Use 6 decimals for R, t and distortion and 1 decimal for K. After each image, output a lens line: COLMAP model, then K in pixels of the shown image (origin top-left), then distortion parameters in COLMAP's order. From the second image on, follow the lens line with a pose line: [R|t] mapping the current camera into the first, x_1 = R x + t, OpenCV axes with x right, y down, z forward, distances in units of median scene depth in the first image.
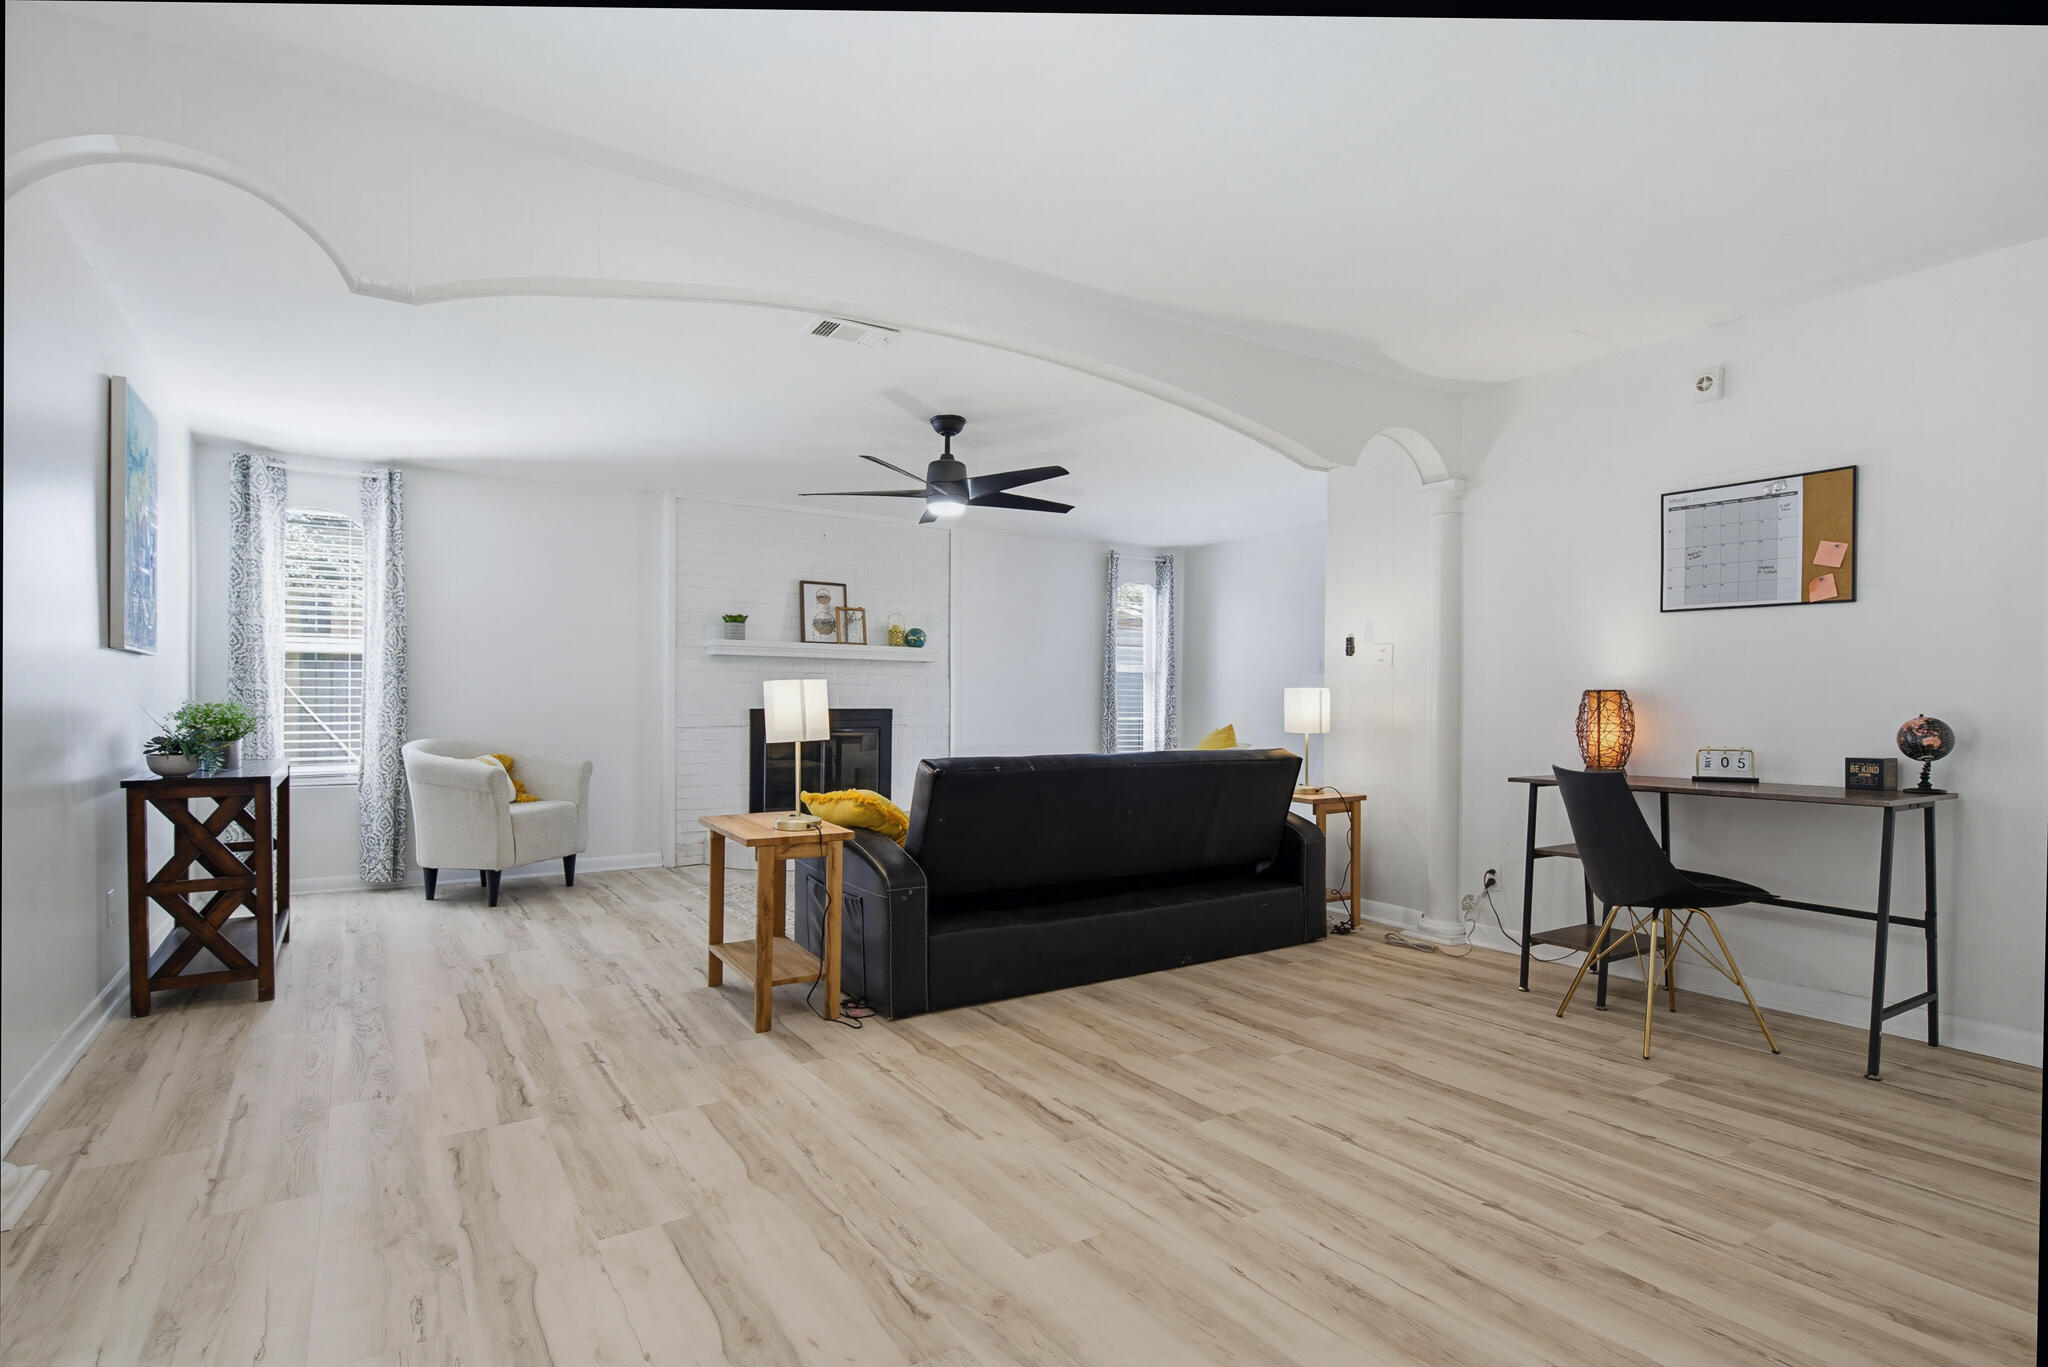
lens RADIAL K [[1021.5, 0, 1029.2], [0, 1021.5, 708.4], [0, 0, 1]] dist [0.004712, -0.000940]
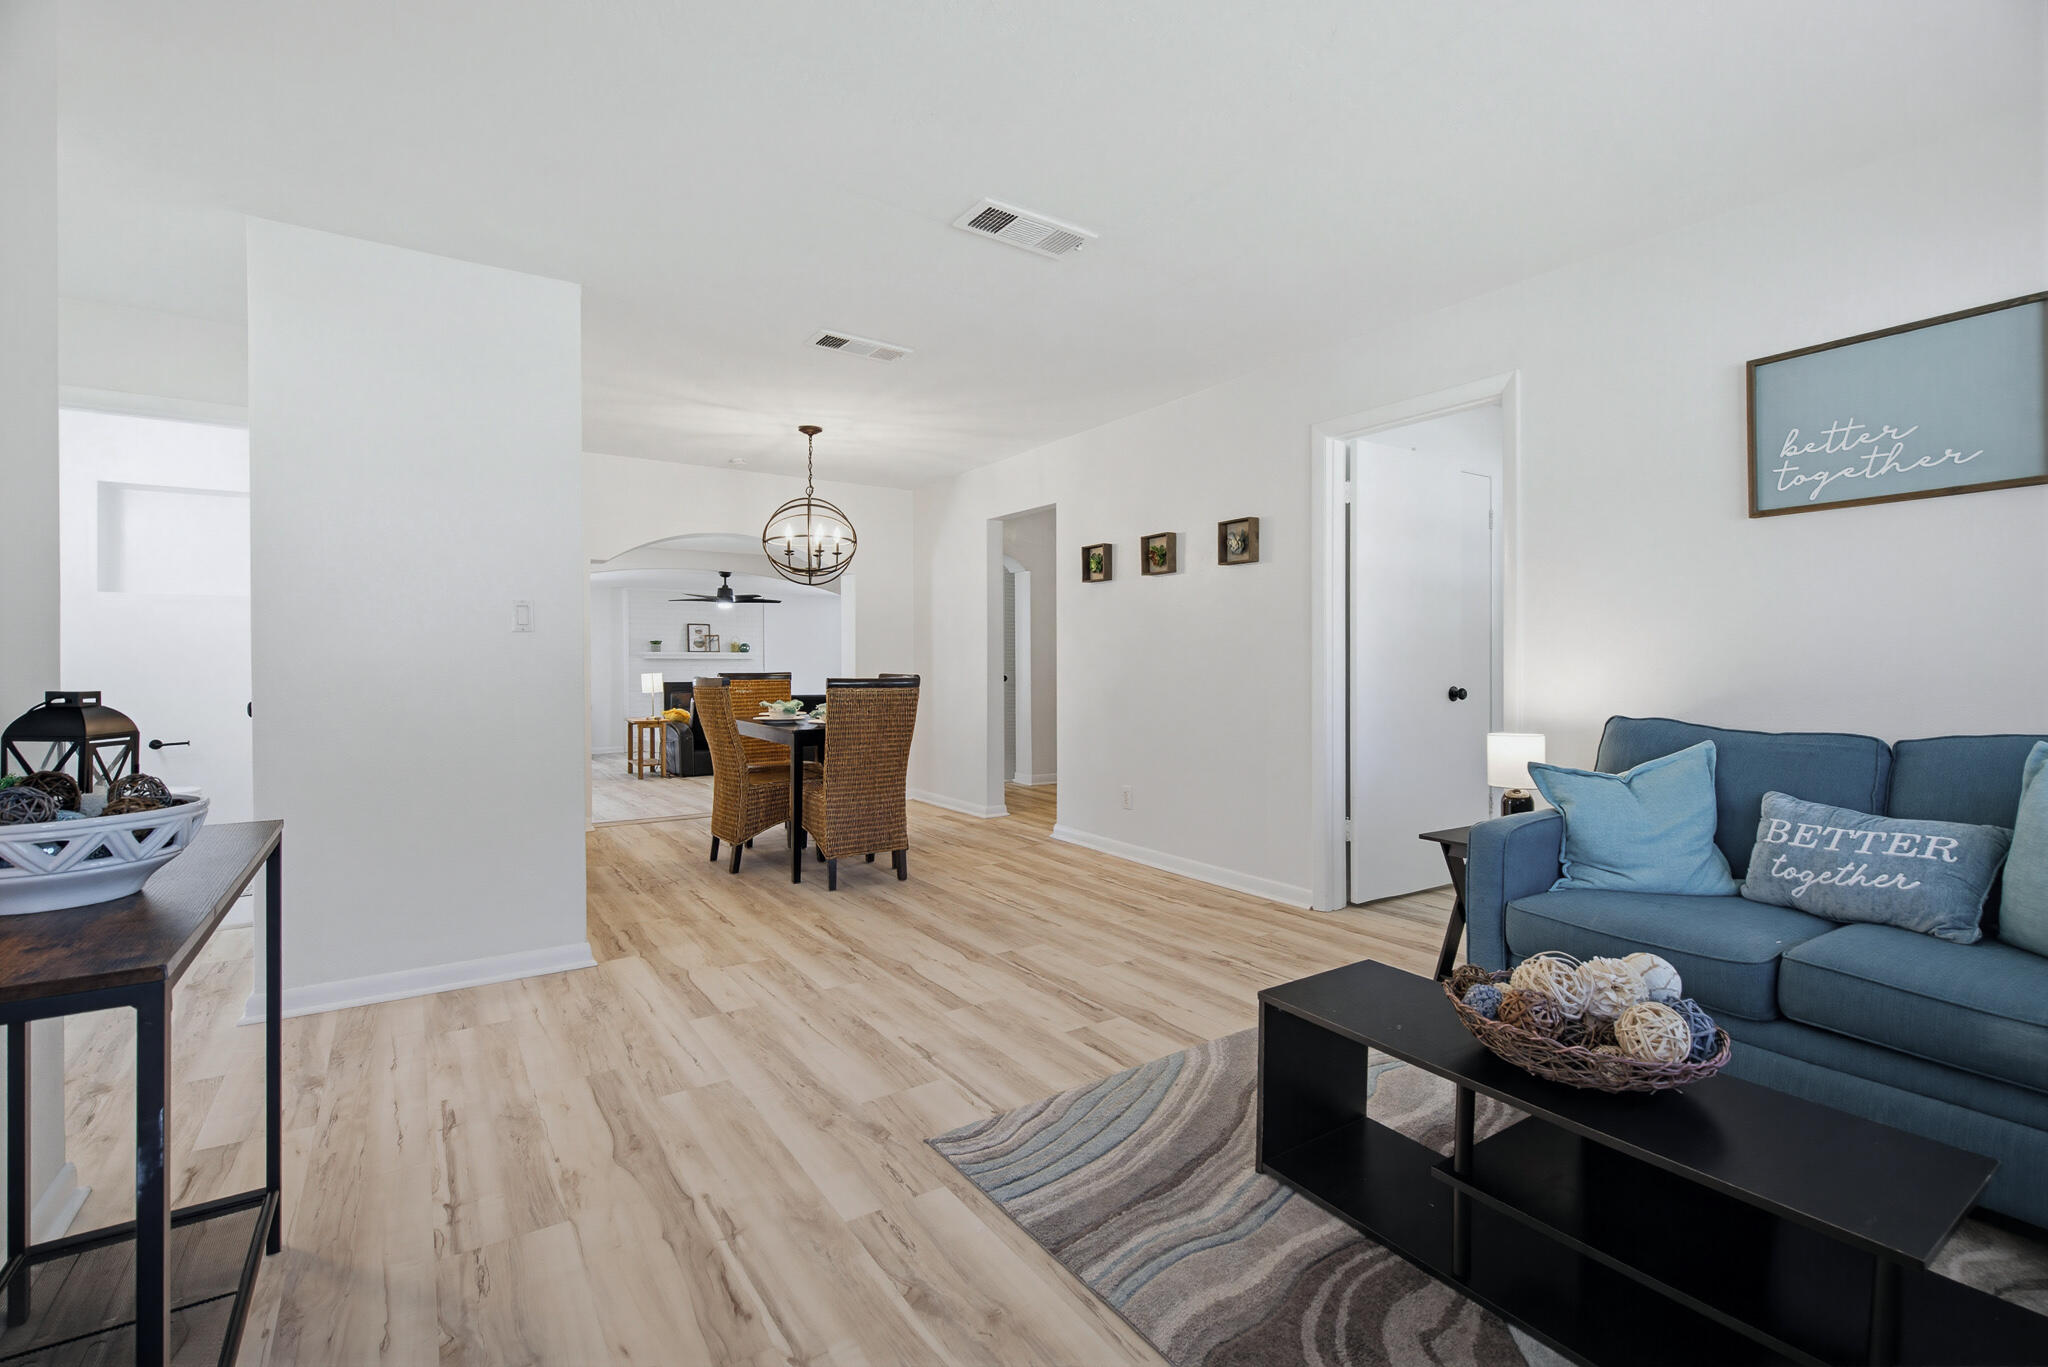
lens RADIAL K [[918.2, 0, 1027.0], [0, 918.2, 669.3], [0, 0, 1]] dist [0.001397, -0.000027]
pose [[0.999604, -0.014738, 0.023957, 0.817032], [0.014918, 0.999862, -0.007335, -0.001928], [-0.023845, 0.007690, 0.999686, -1.774261]]
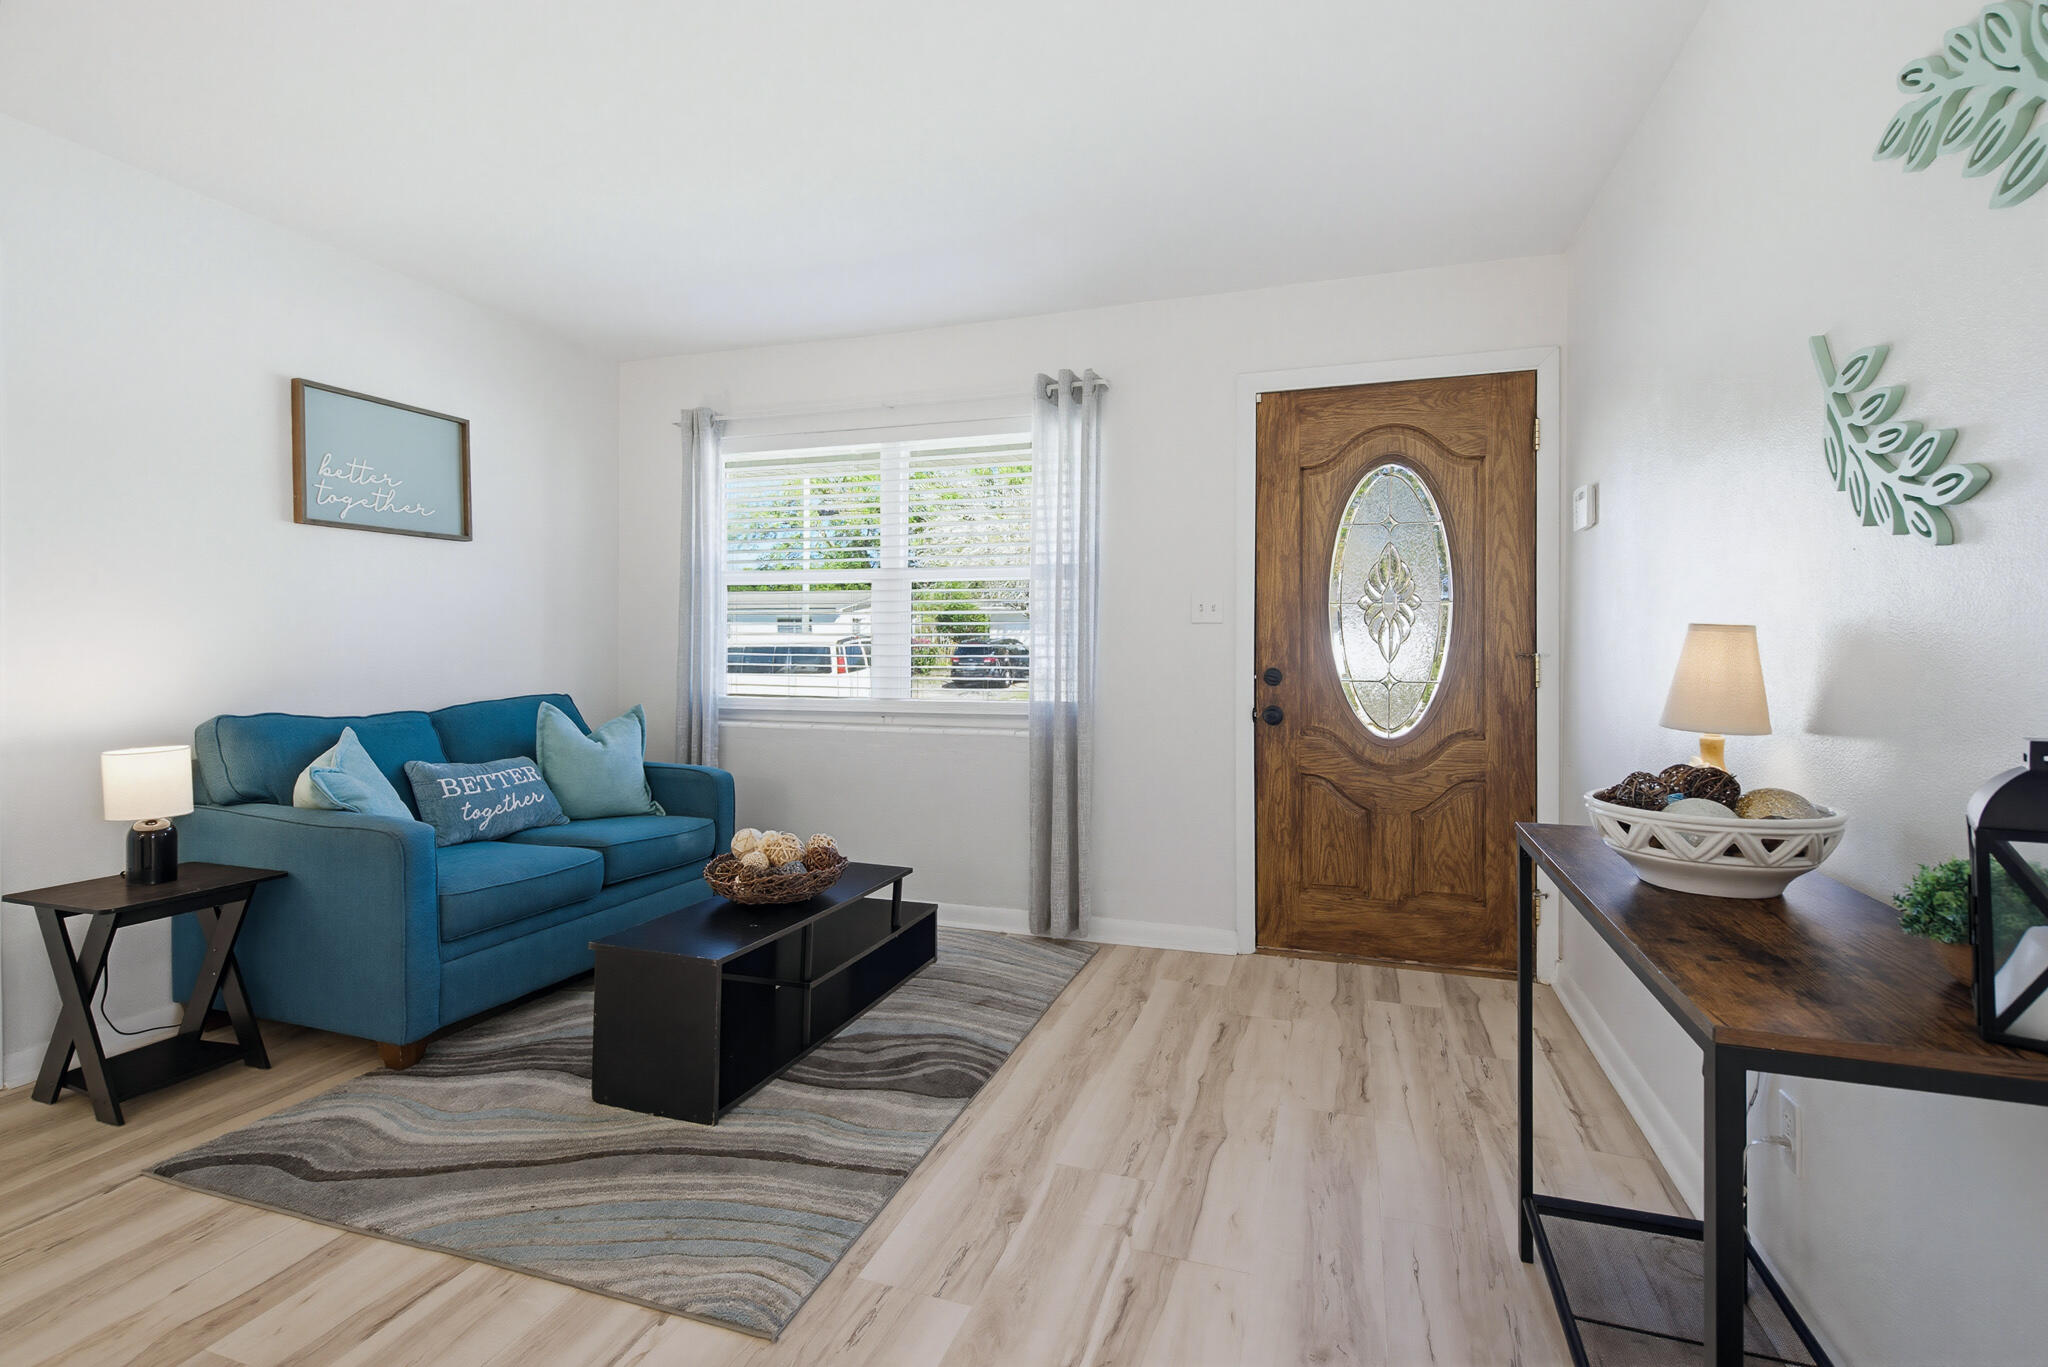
lens RADIAL K [[945.8, 0, 1026.4], [0, 945.8, 652.2], [0, 0, 1]] dist [0.003729, 0.001761]
pose [[-0.621596, -0.017430, 0.783144, 0.376411], [-0.000375, 0.999759, 0.021953, -0.025761], [-0.783338, 0.013352, -0.621452, -1.037519]]
